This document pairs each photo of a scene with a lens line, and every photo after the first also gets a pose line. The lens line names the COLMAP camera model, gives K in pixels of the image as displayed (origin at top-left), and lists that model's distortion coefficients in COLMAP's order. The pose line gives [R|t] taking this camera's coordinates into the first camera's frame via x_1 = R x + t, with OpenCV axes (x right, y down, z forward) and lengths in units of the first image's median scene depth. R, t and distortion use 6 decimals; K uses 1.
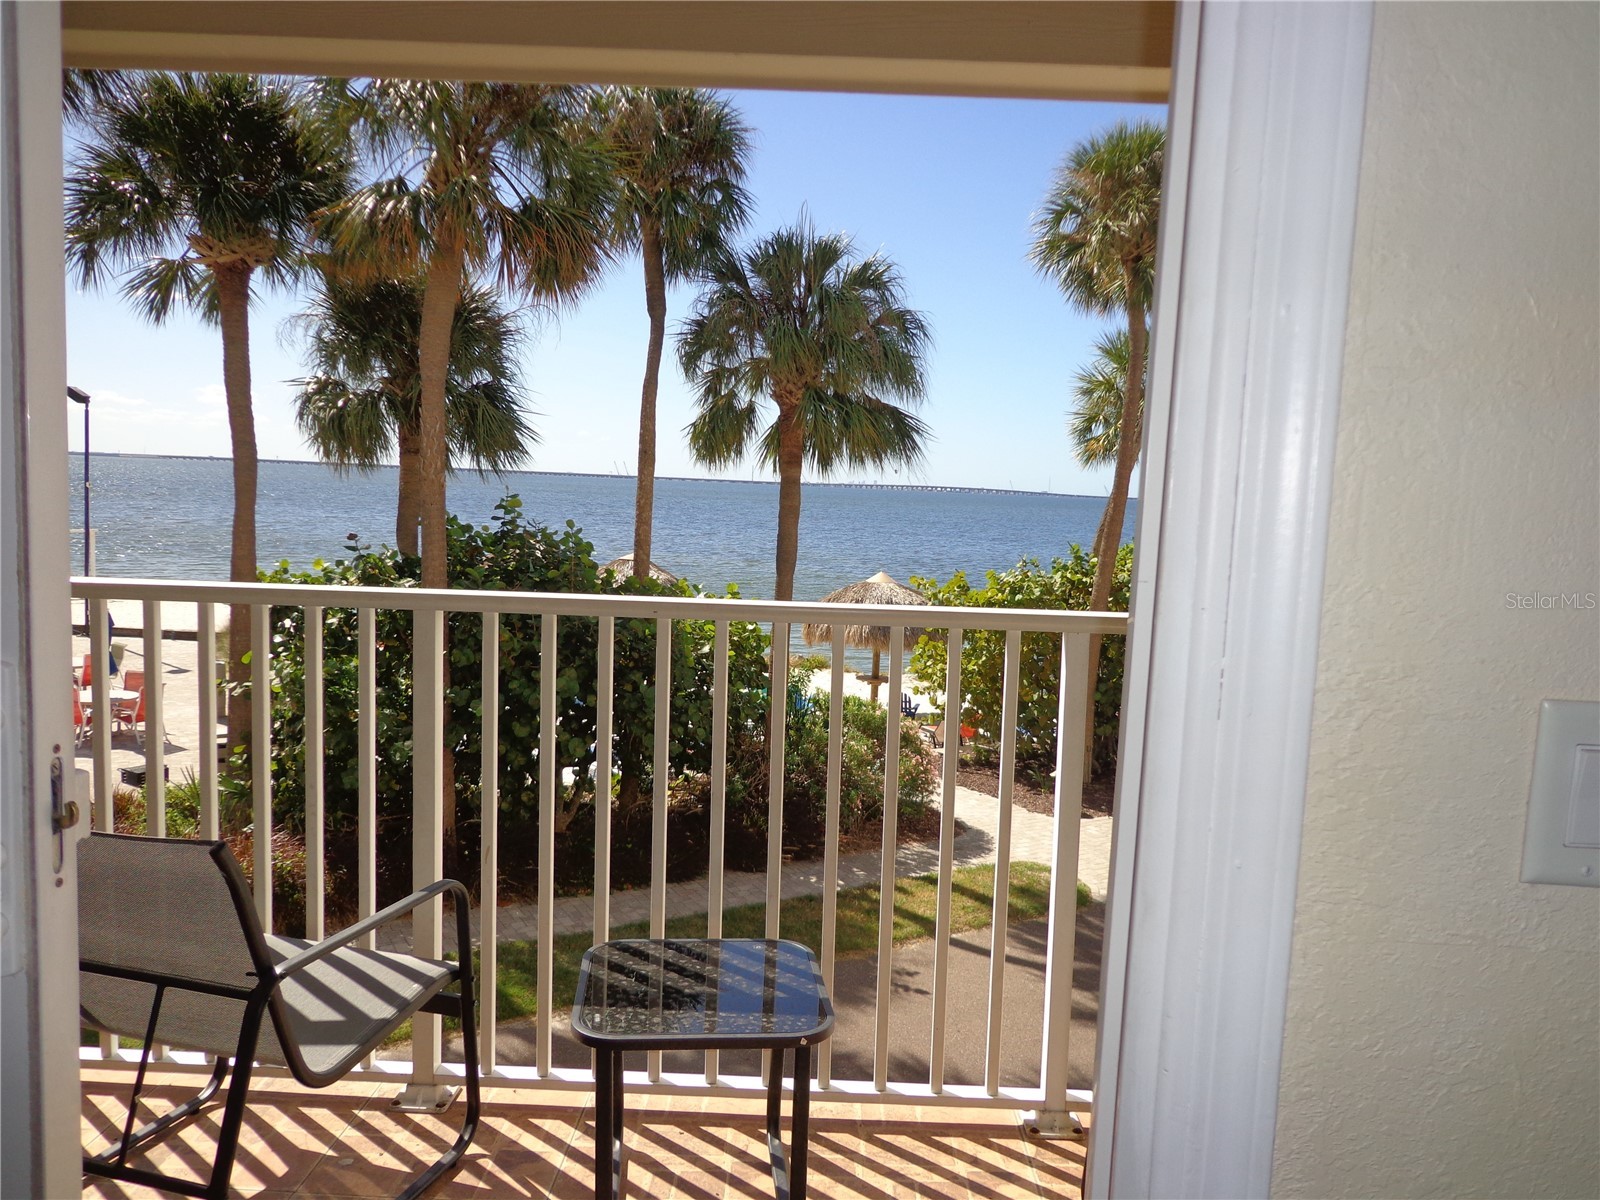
lens RADIAL K [[1176.8, 0, 805.6], [0, 1176.8, 600.0], [0, 0, 1]] dist [-0.010924, 0.017648]
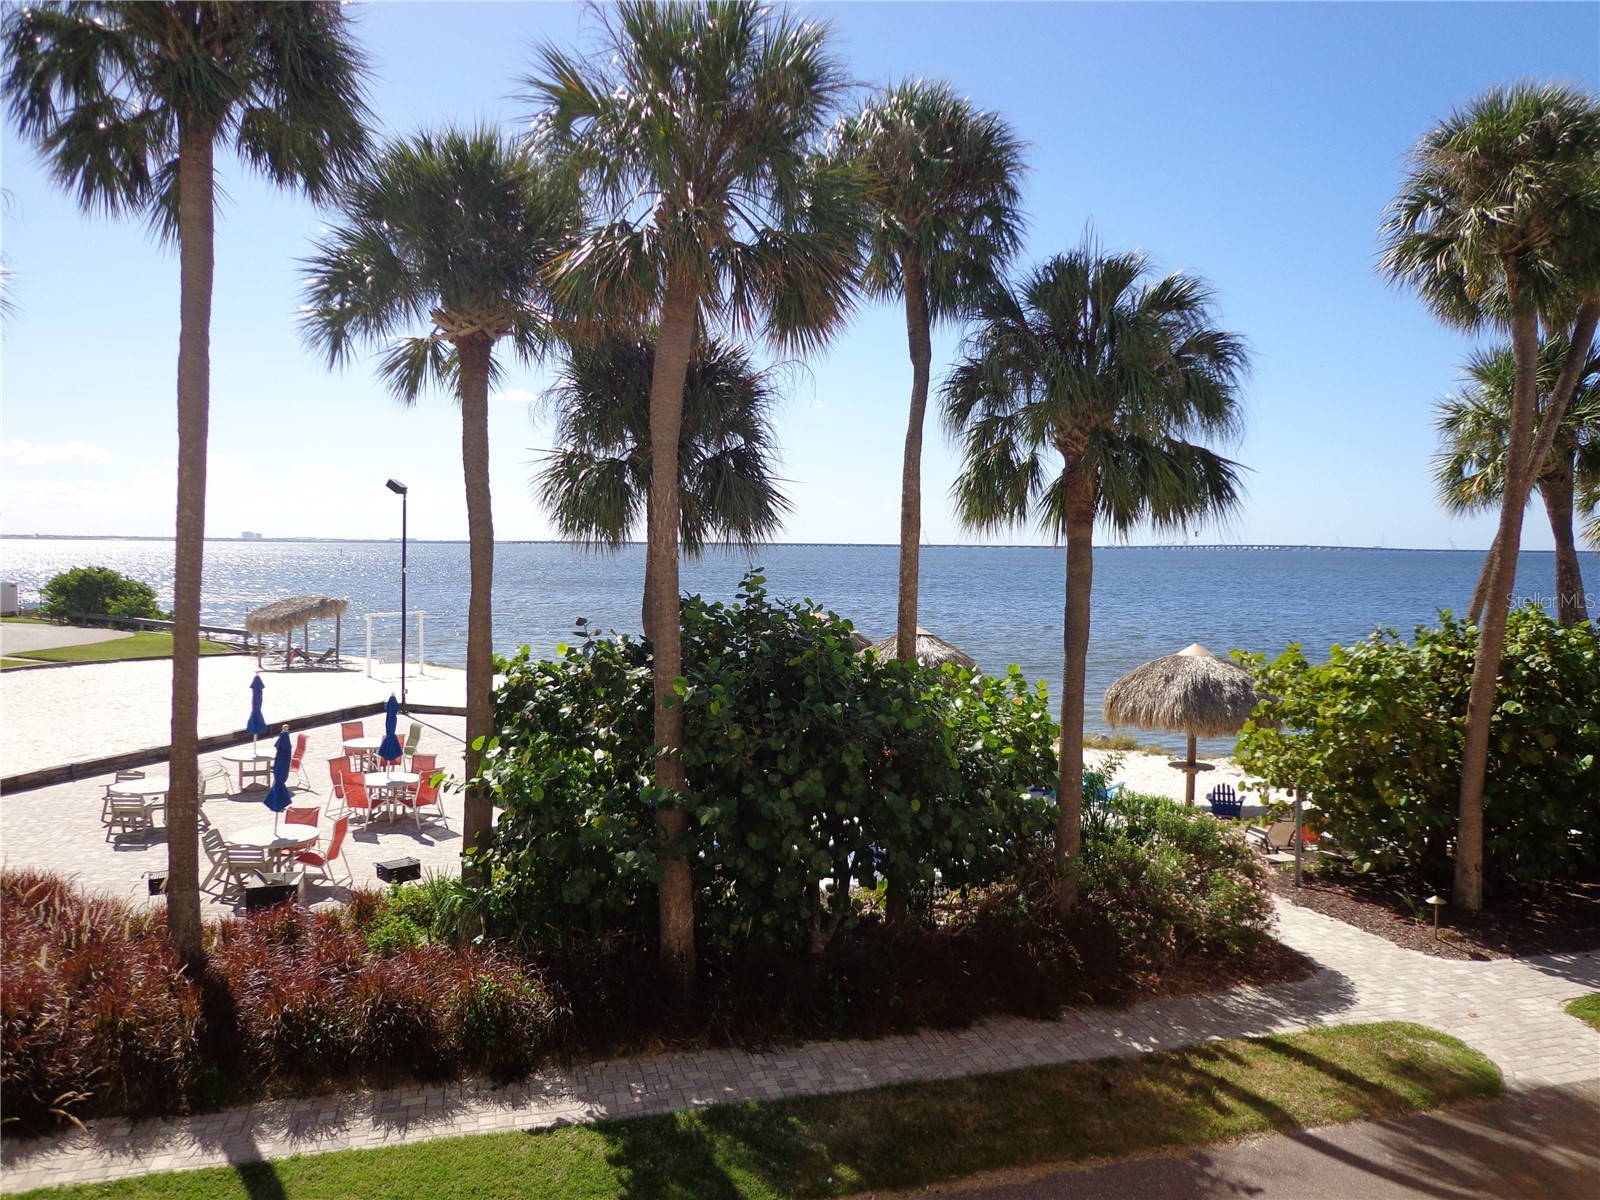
lens RADIAL K [[1176.8, 0, 802.0], [0, 1176.8, 597.4], [0, 0, 1]] dist [-0.010924, 0.017648]
pose [[0.966764, -0.023064, -0.254627, 0.008640], [0.007380, 0.998025, -0.062381, -0.011416], [0.255563, 0.058428, 0.965025, 0.140123]]
